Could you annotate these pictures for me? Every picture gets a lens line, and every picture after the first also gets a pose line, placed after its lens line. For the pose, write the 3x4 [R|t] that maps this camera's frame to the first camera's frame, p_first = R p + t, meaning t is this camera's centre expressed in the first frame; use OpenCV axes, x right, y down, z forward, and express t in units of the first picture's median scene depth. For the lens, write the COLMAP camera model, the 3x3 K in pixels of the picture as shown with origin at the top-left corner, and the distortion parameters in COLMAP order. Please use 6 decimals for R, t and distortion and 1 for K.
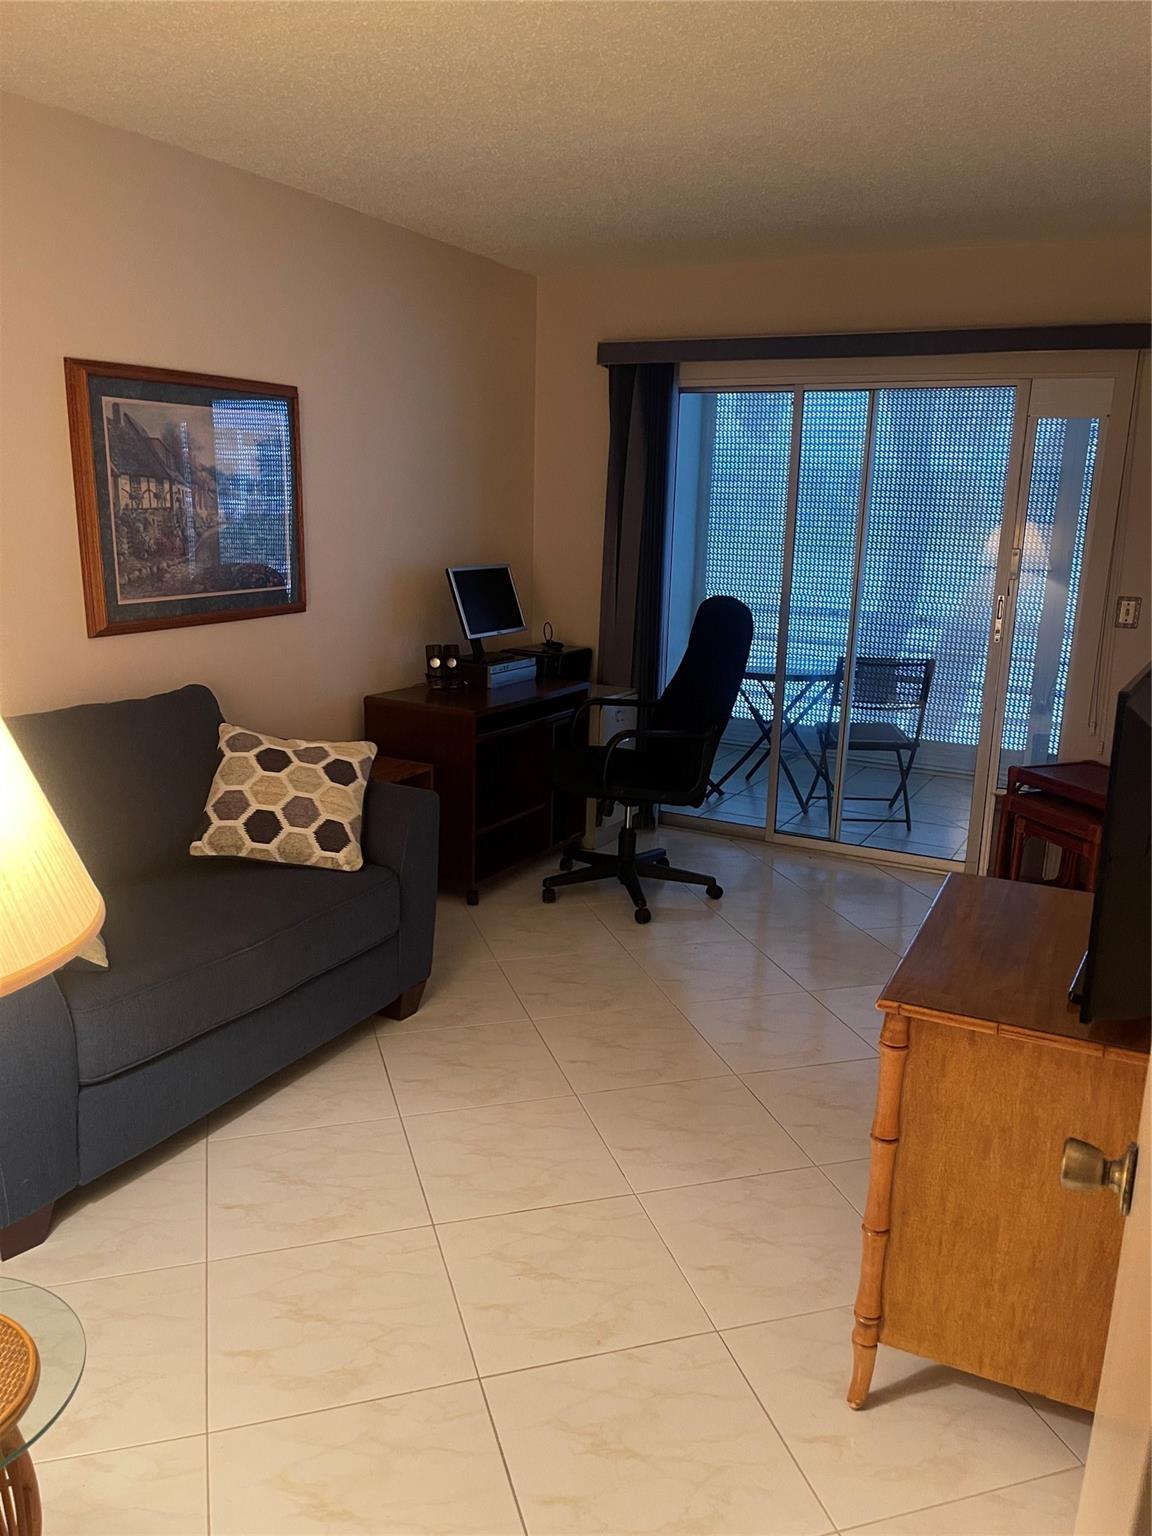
lens RADIAL K [[1180.1, 0, 569.2], [0, 1180.1, 777.0], [0, 0, 1]] dist [0.084817, -0.084695]
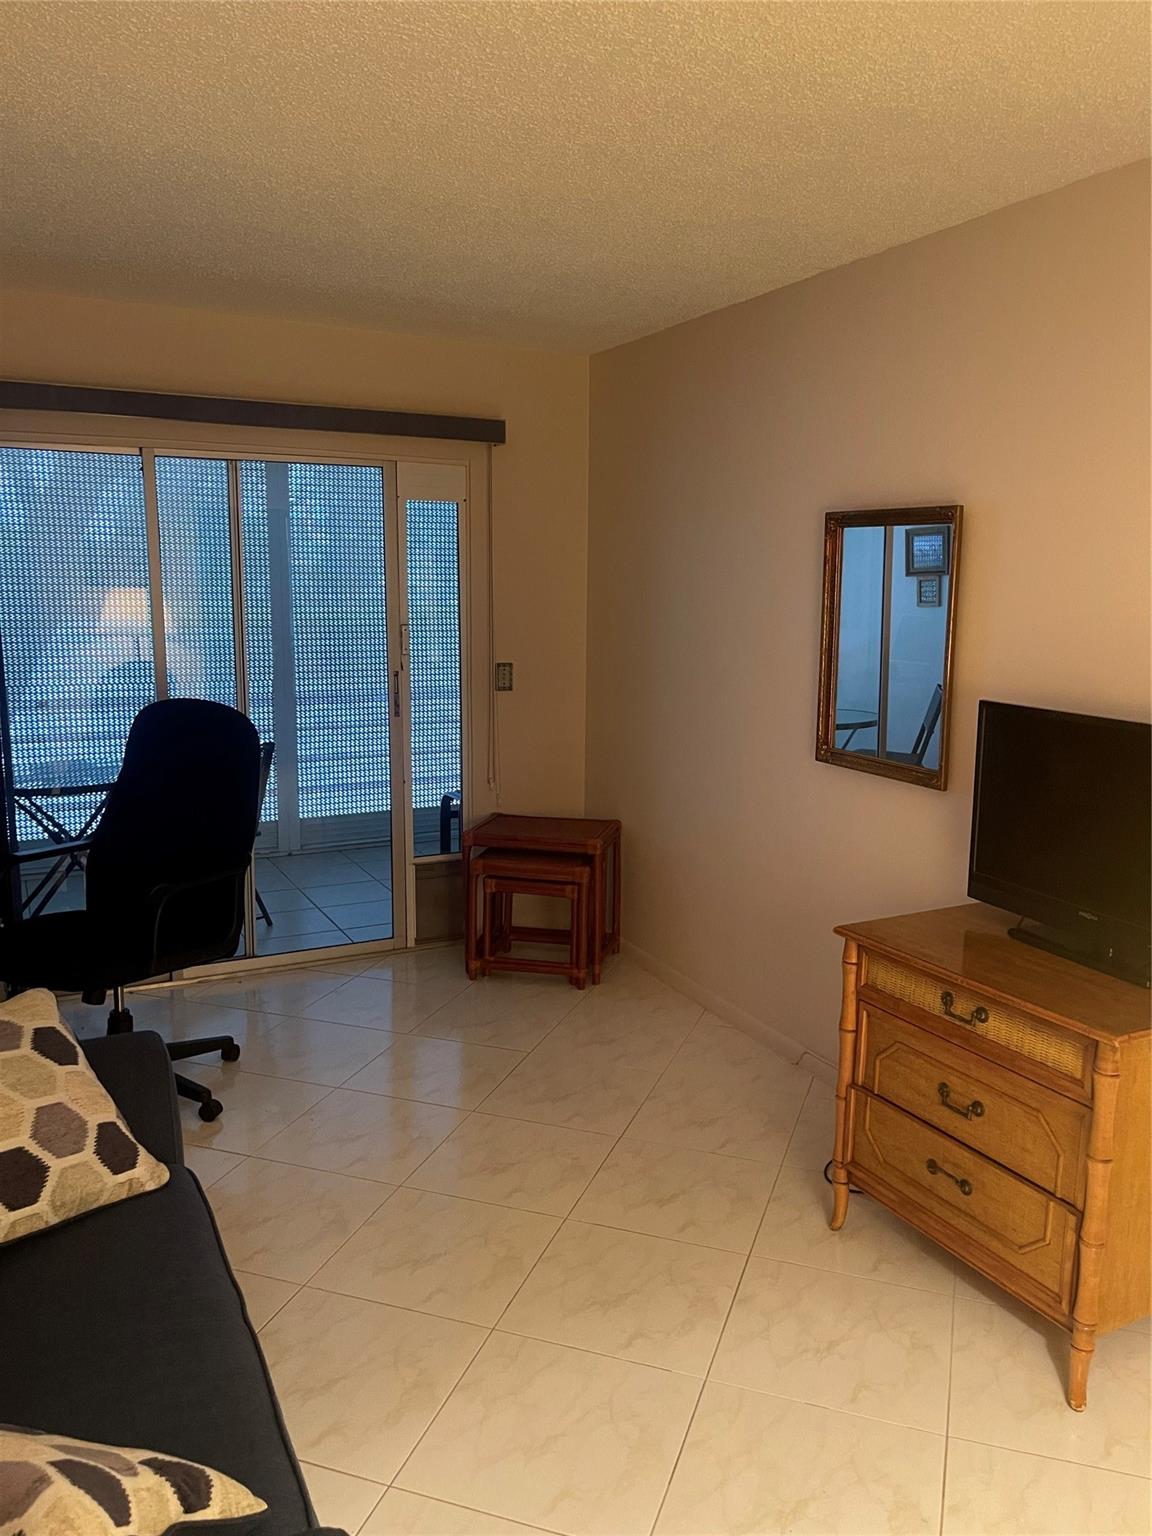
lens RADIAL K [[1194.2, 0, 576.0], [0, 1194.2, 768.0], [0, 0, 1]] dist [0.001318, -0.001421]
pose [[0.575072, -0.154697, 0.803344, -0.392641], [0.196579, 0.979319, 0.047863, -0.093372], [-0.794134, 0.130396, 0.593589, 0.304839]]
